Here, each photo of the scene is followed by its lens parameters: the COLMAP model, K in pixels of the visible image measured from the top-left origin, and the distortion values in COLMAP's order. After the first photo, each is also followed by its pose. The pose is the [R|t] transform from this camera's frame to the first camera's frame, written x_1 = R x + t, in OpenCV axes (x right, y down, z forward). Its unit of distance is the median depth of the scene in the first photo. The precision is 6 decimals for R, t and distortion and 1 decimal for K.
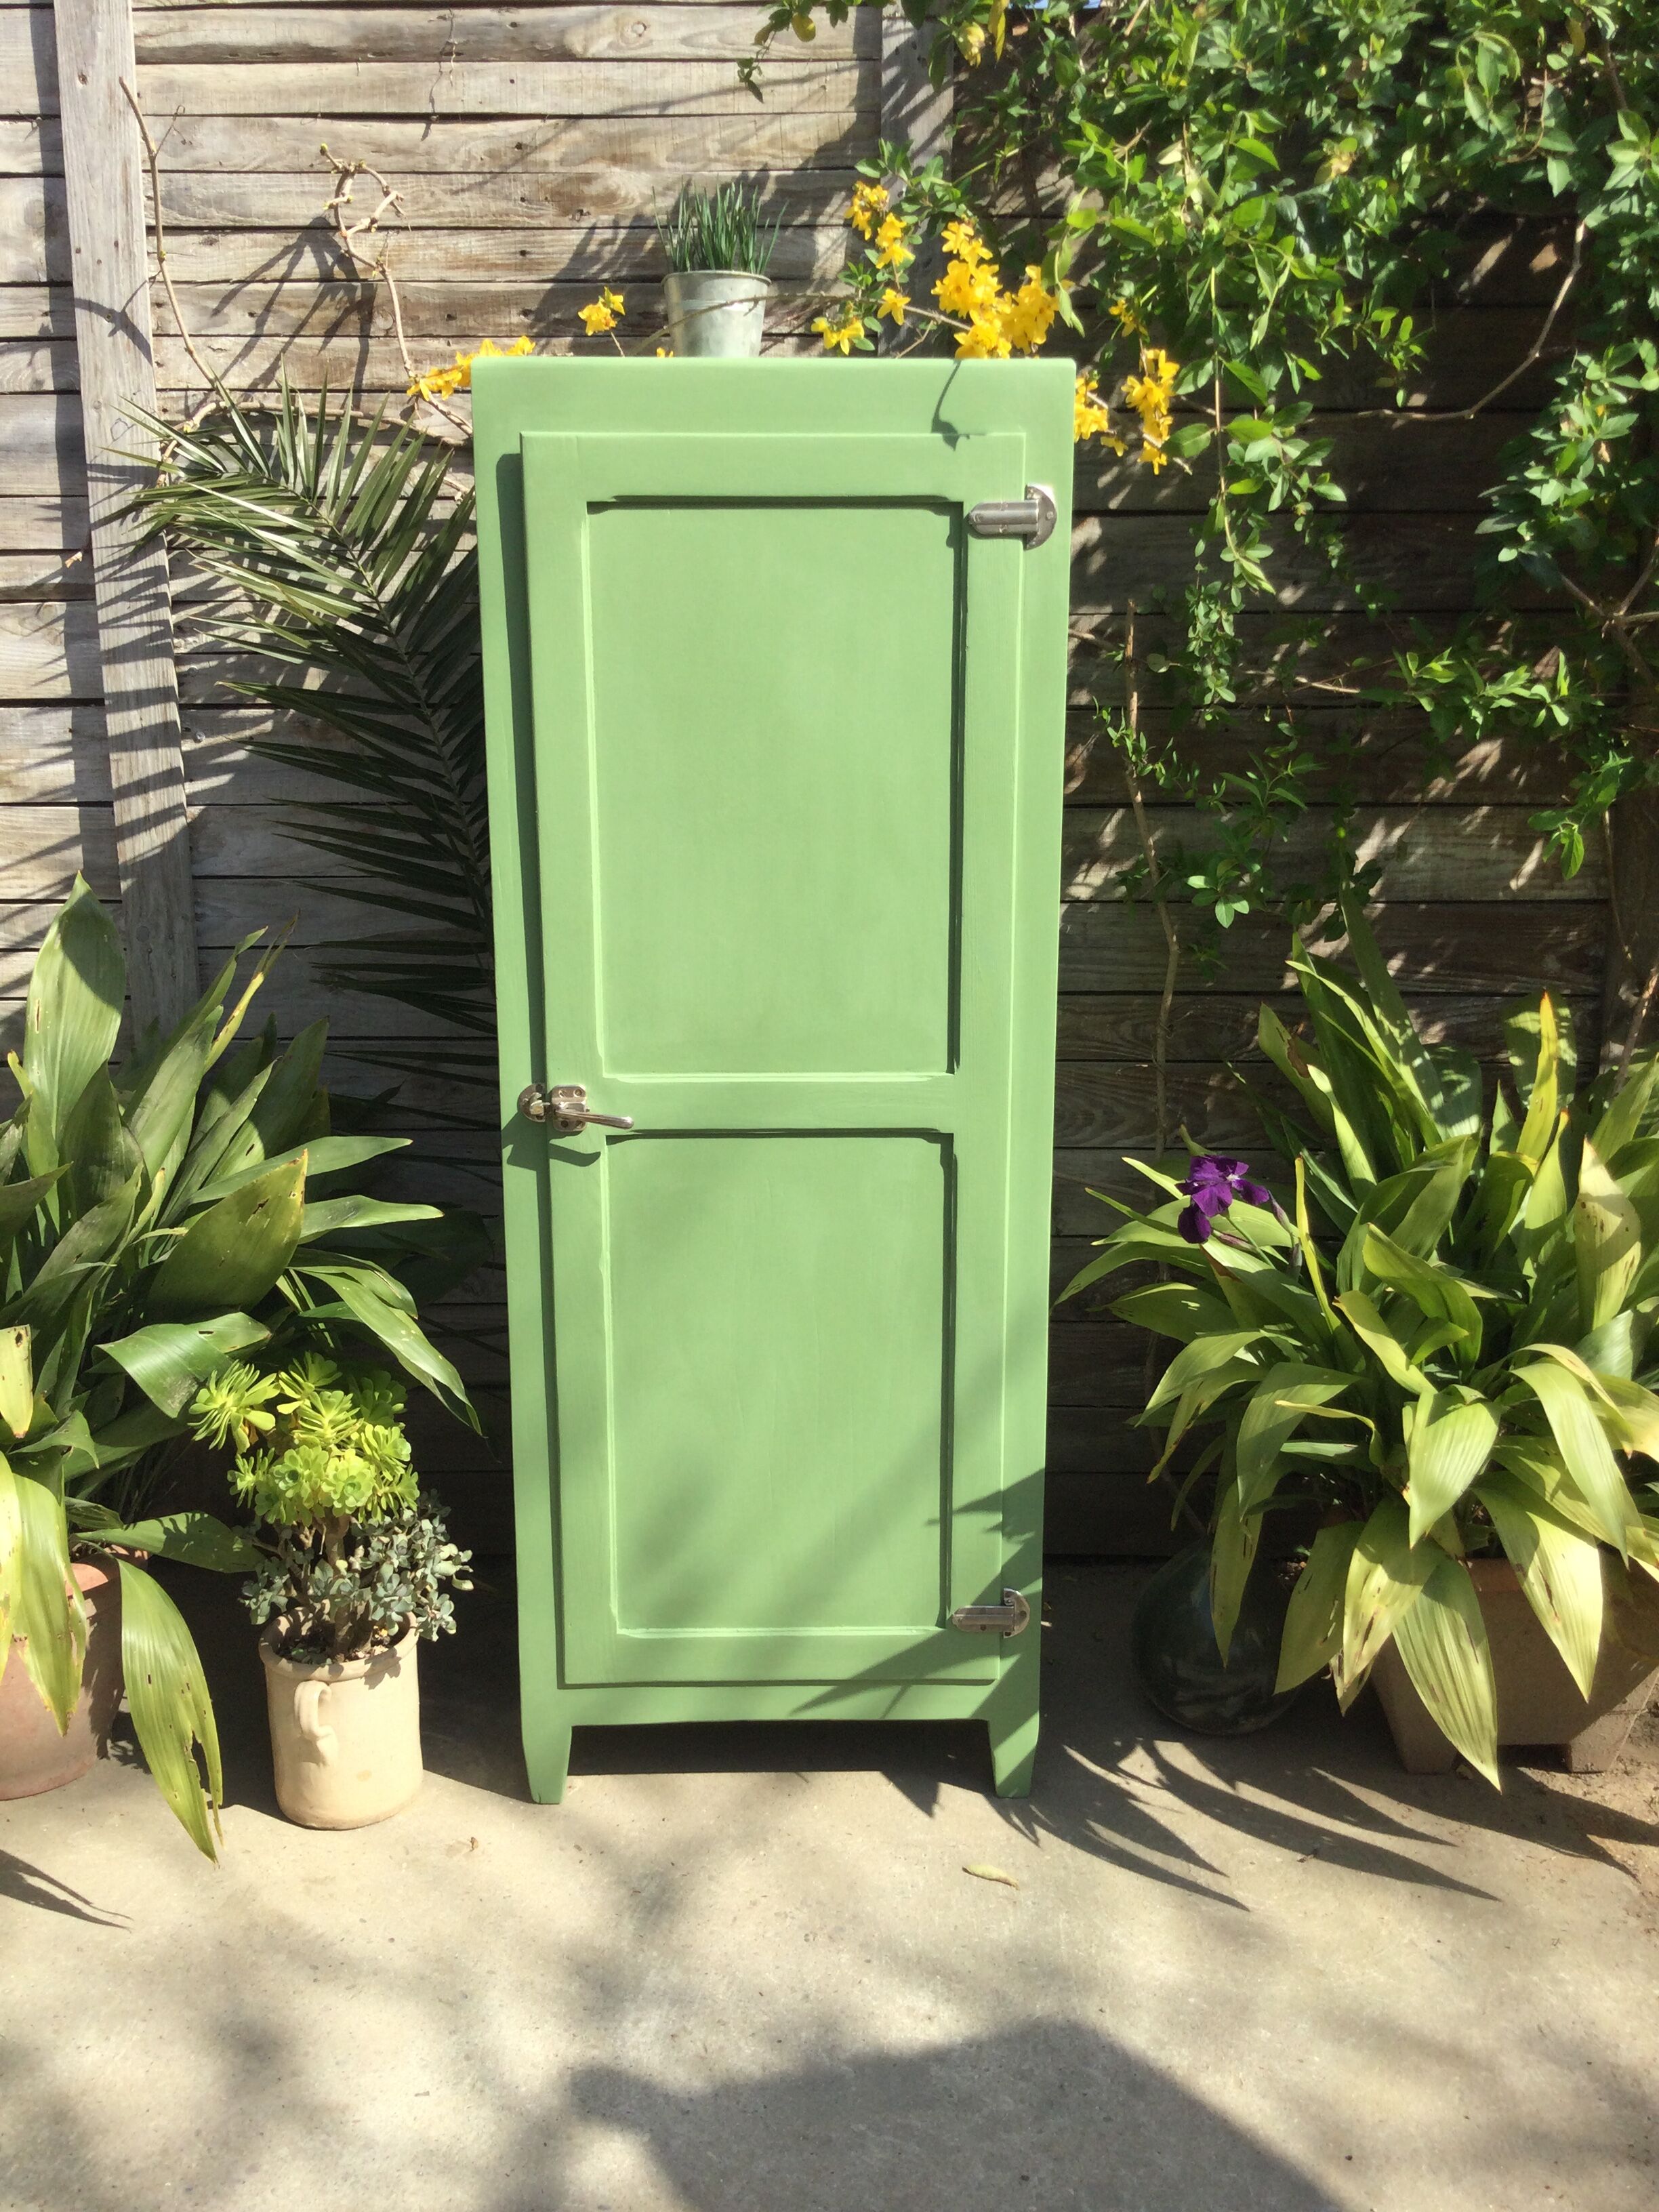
lens RADIAL K [[2033.7, 0, 850.4], [0, 2033.7, 1115.1], [0, 0, 1]] dist [-0.028120, 0.000000]
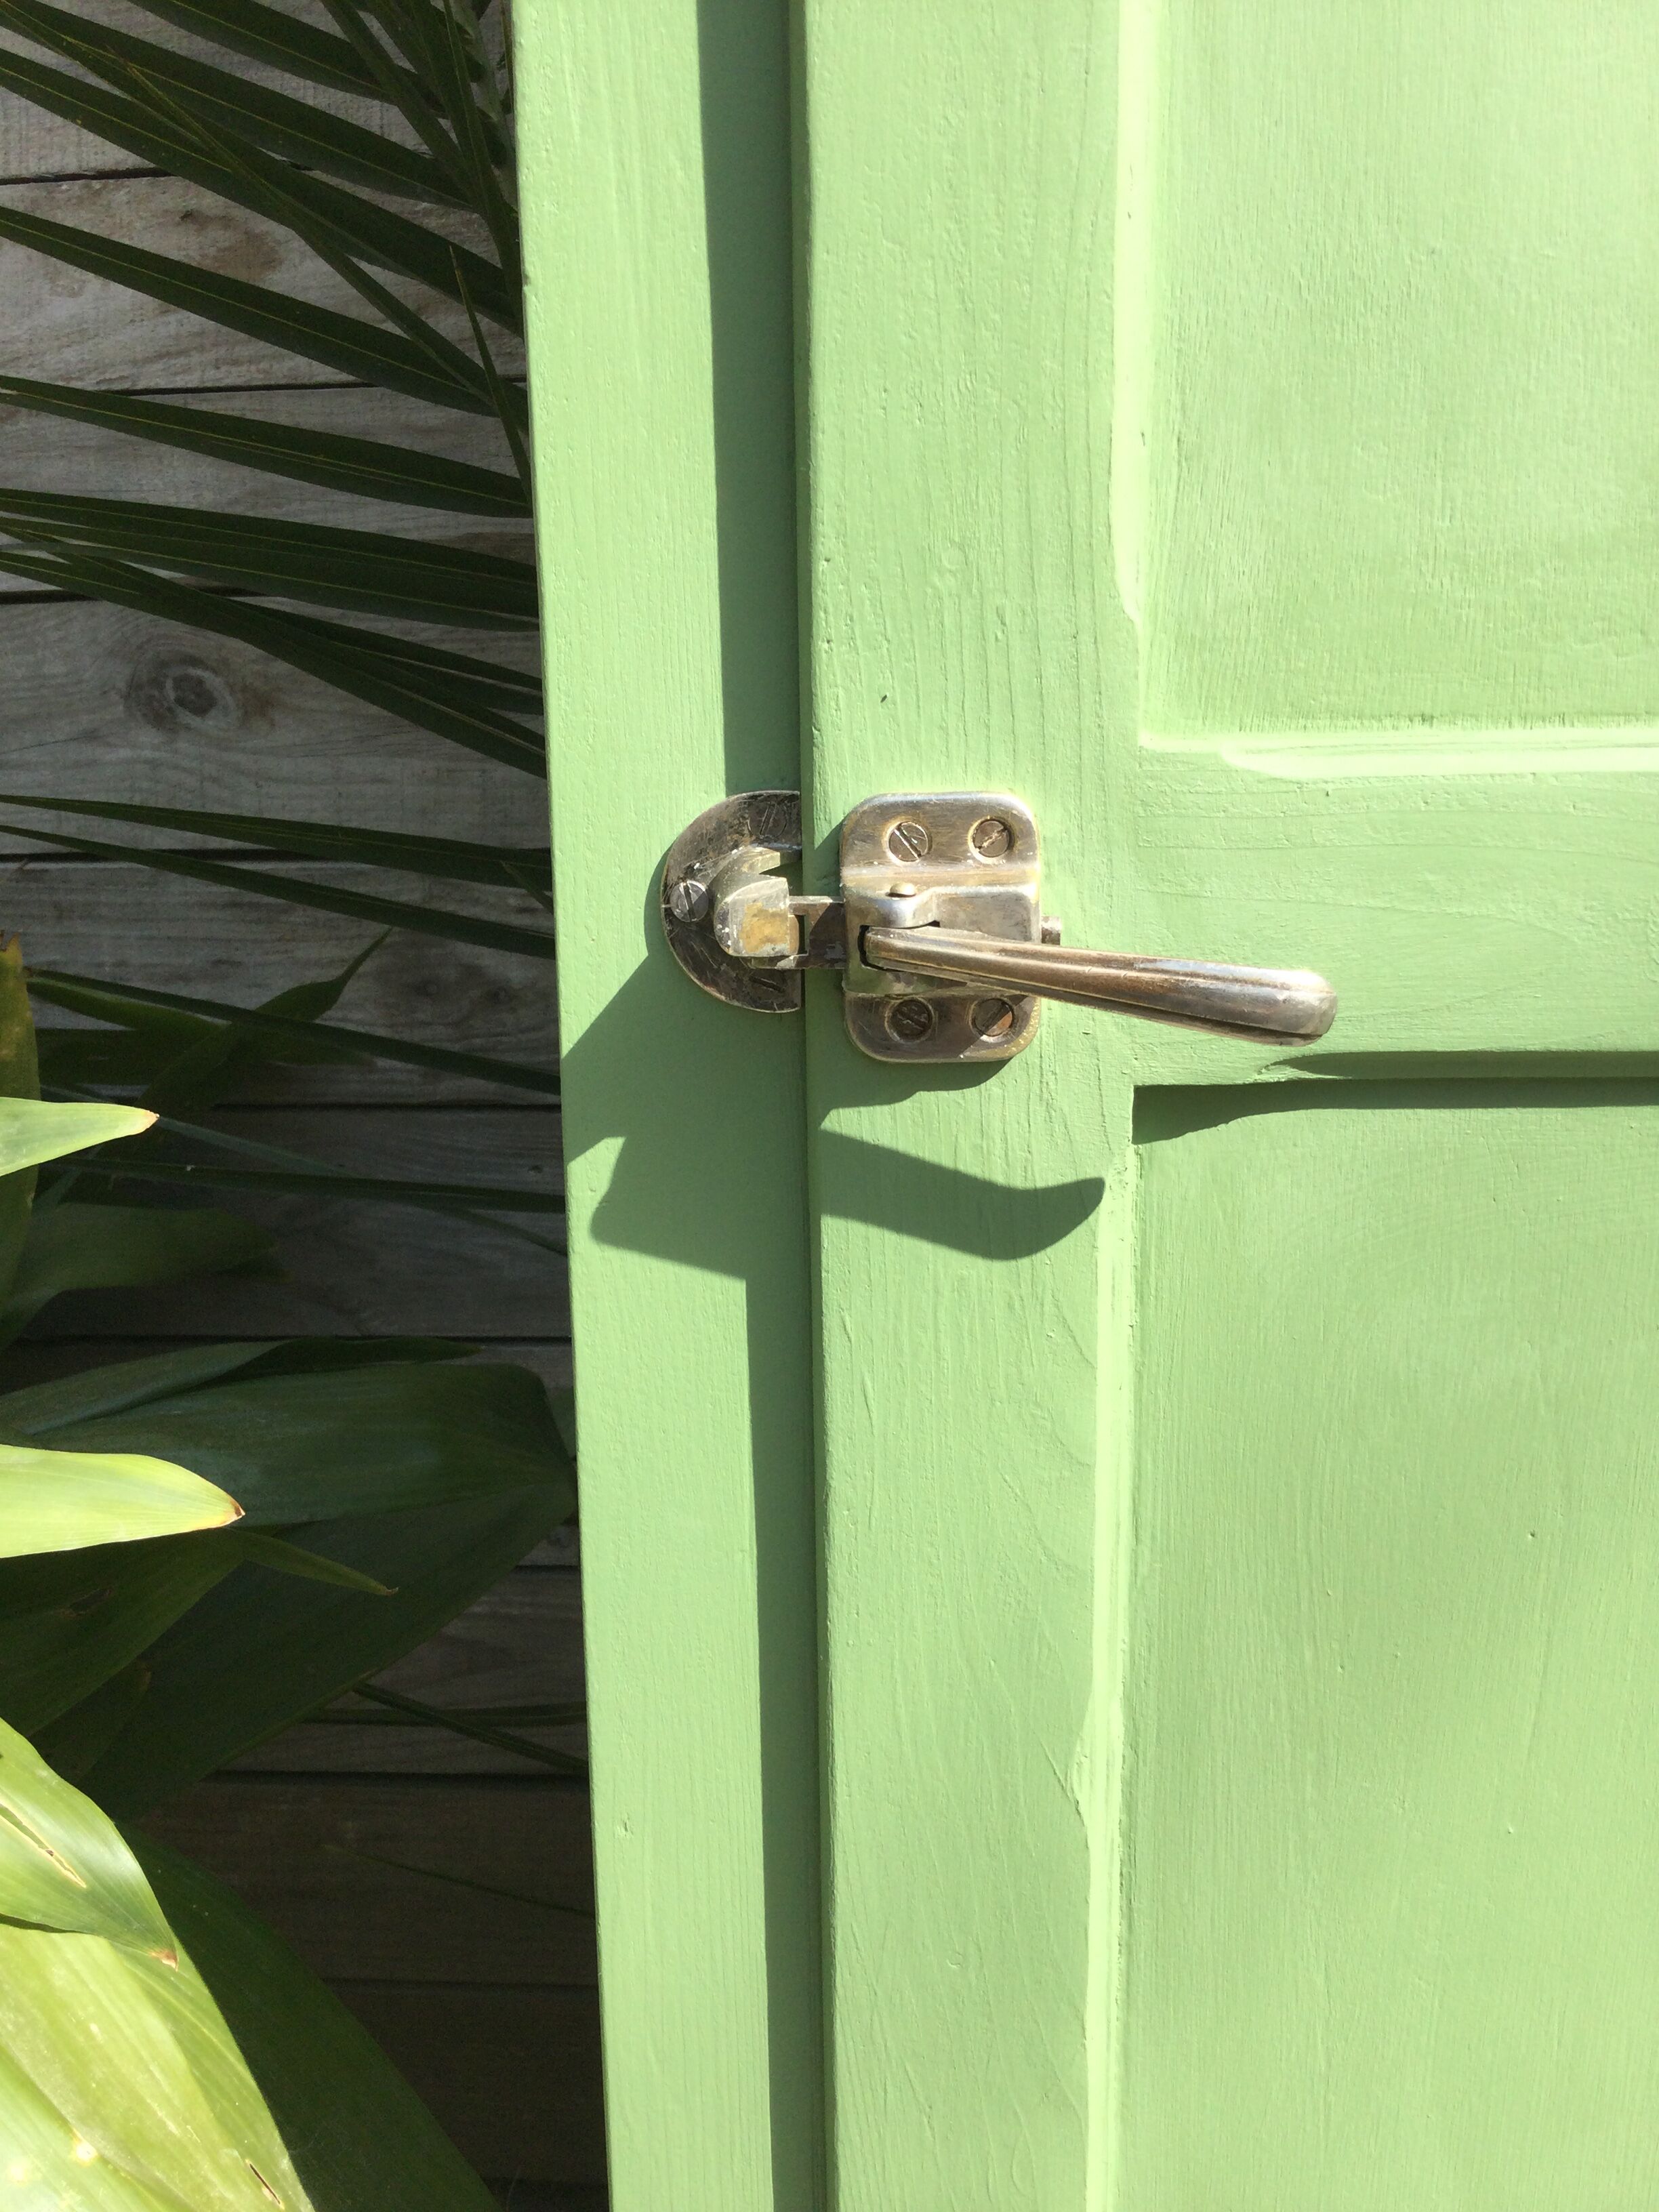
lens RADIAL K [[2033.7, 0, 884.2], [0, 2033.7, 1138.4], [0, 0, 1]] dist [-0.028120, 0.000000]
pose [[0.998147, 0.007378, -0.060404, -0.124037], [-0.007579, 0.999966, -0.003108, 0.014483], [0.060379, 0.003560, 0.998169, 0.772559]]
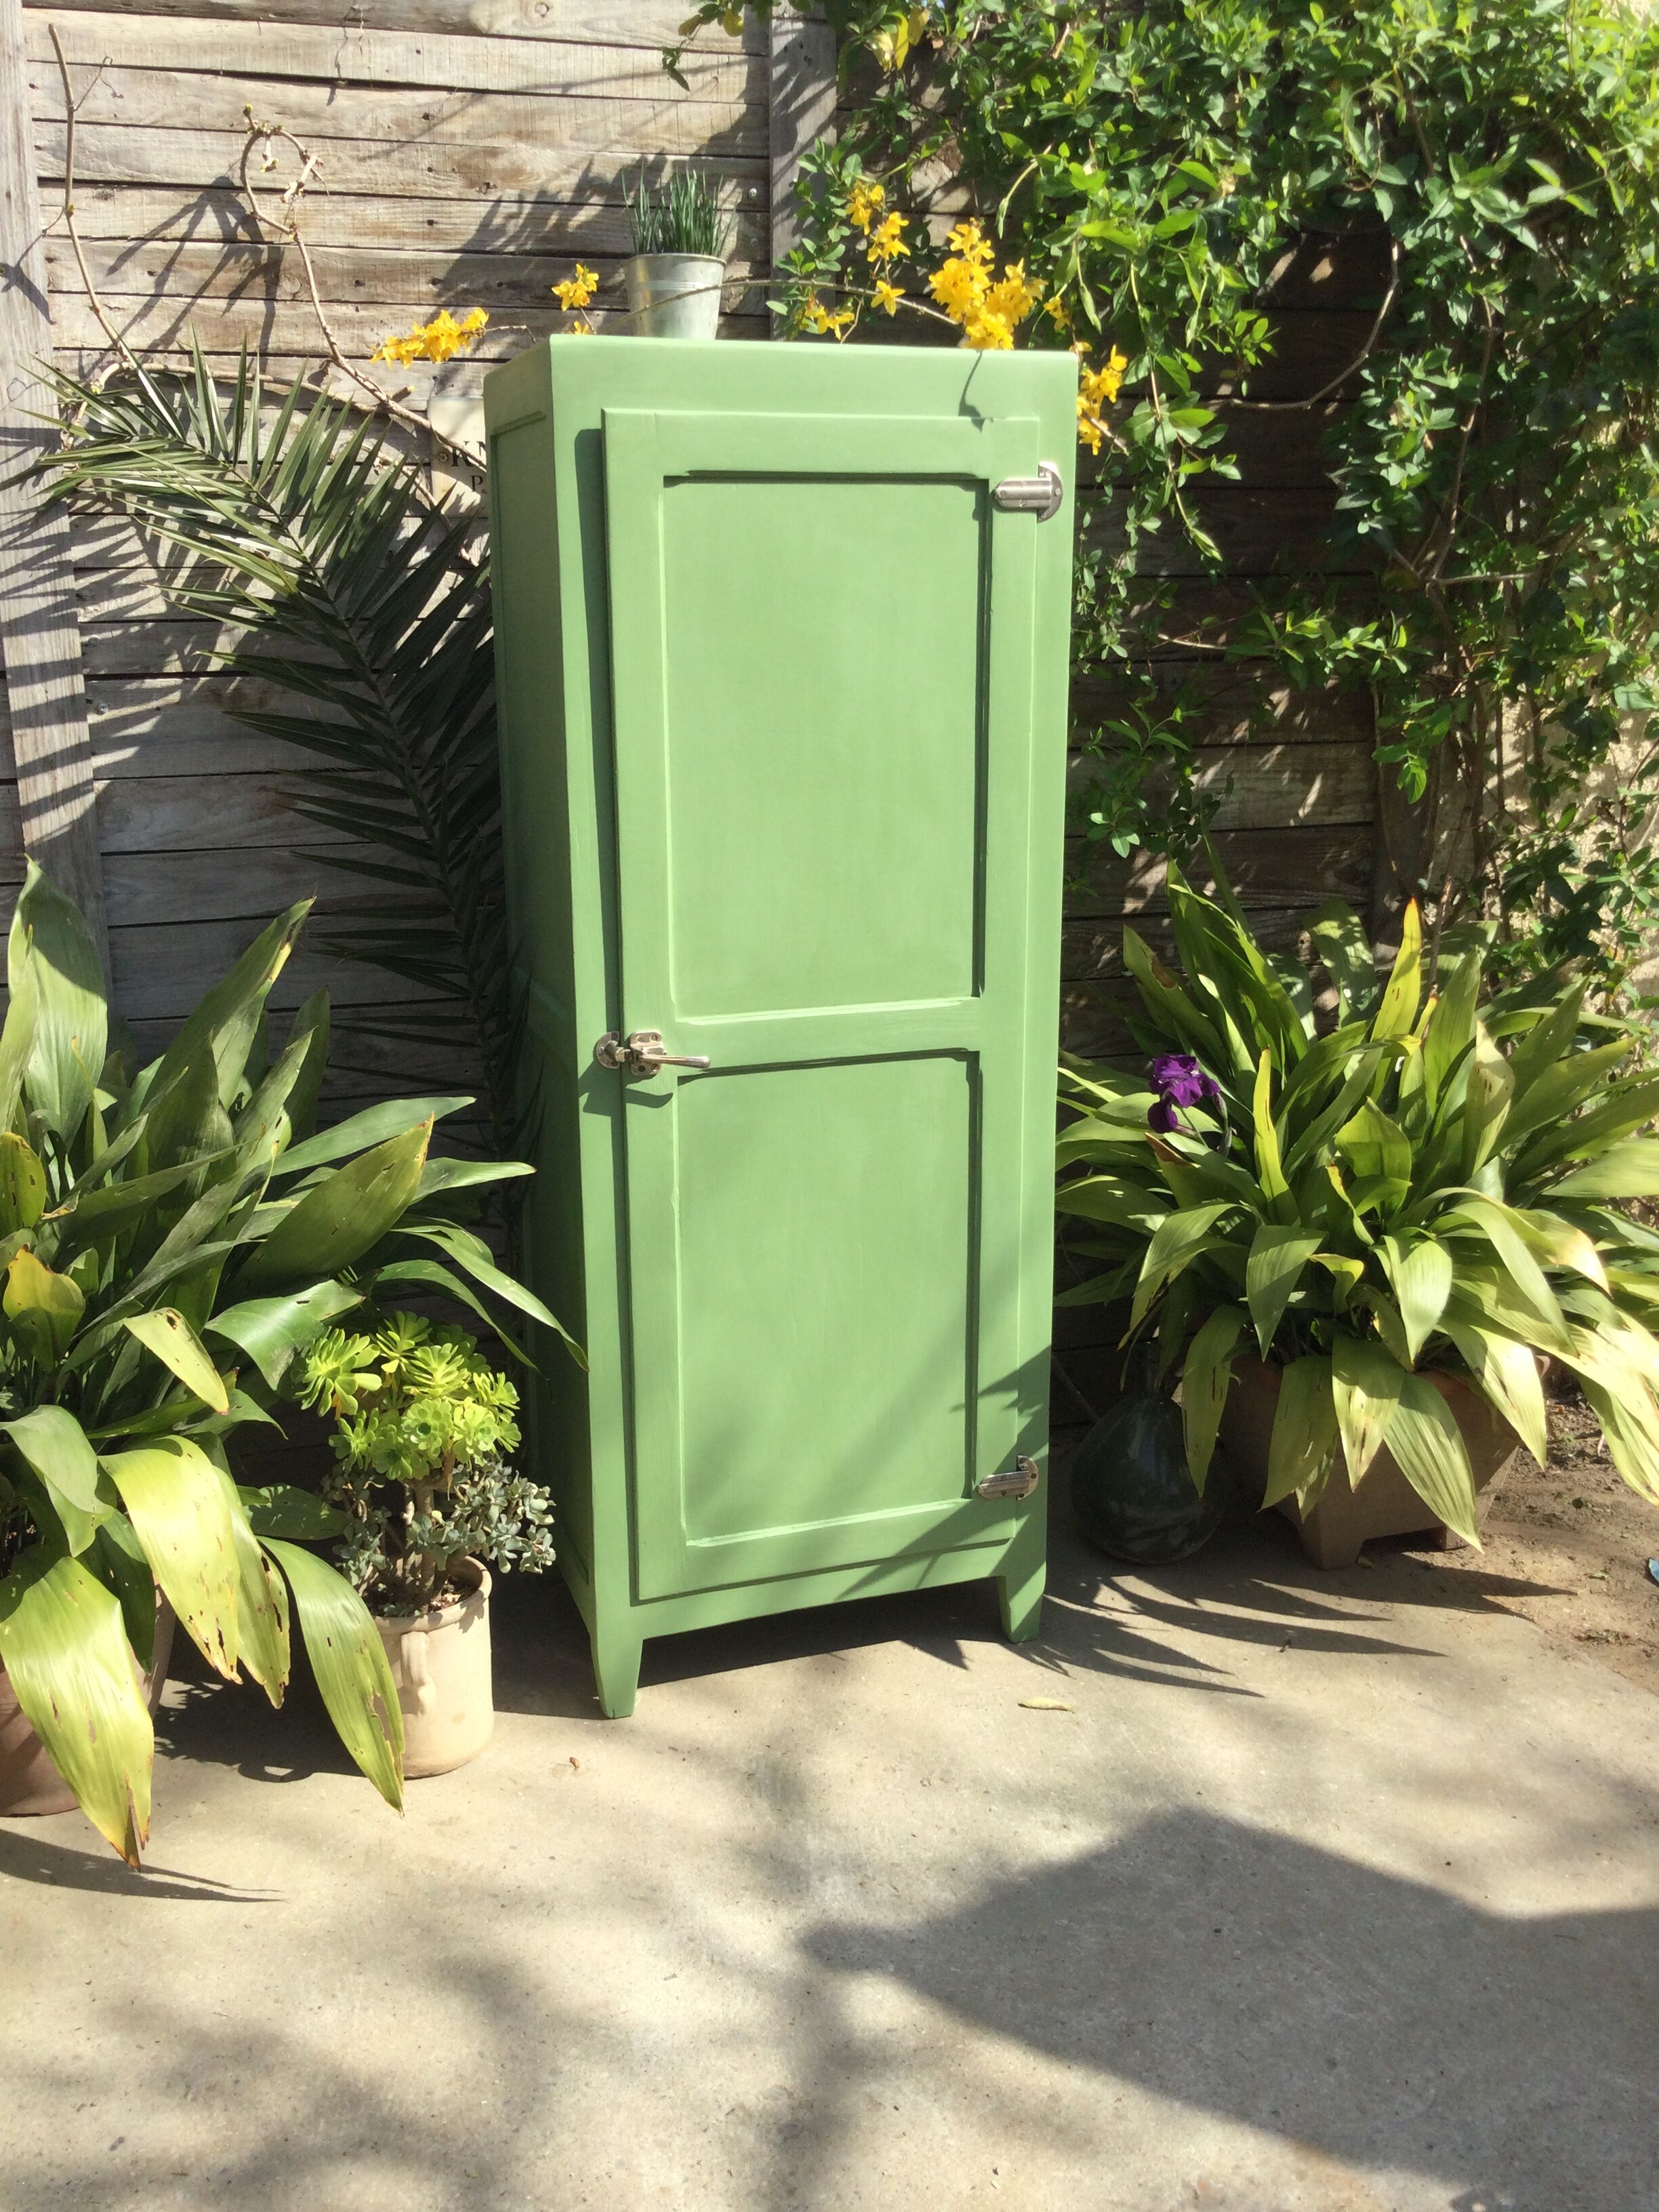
lens RADIAL K [[2033.7, 0, 843.3], [0, 2033.7, 1125.0], [0, 0, 1]] dist [-0.028120, 0.000000]
pose [[0.950806, -0.084277, 0.298102, -0.336192], [0.076814, 0.996370, 0.036686, 0.002988], [-0.300112, -0.011983, 0.953829, -0.036282]]
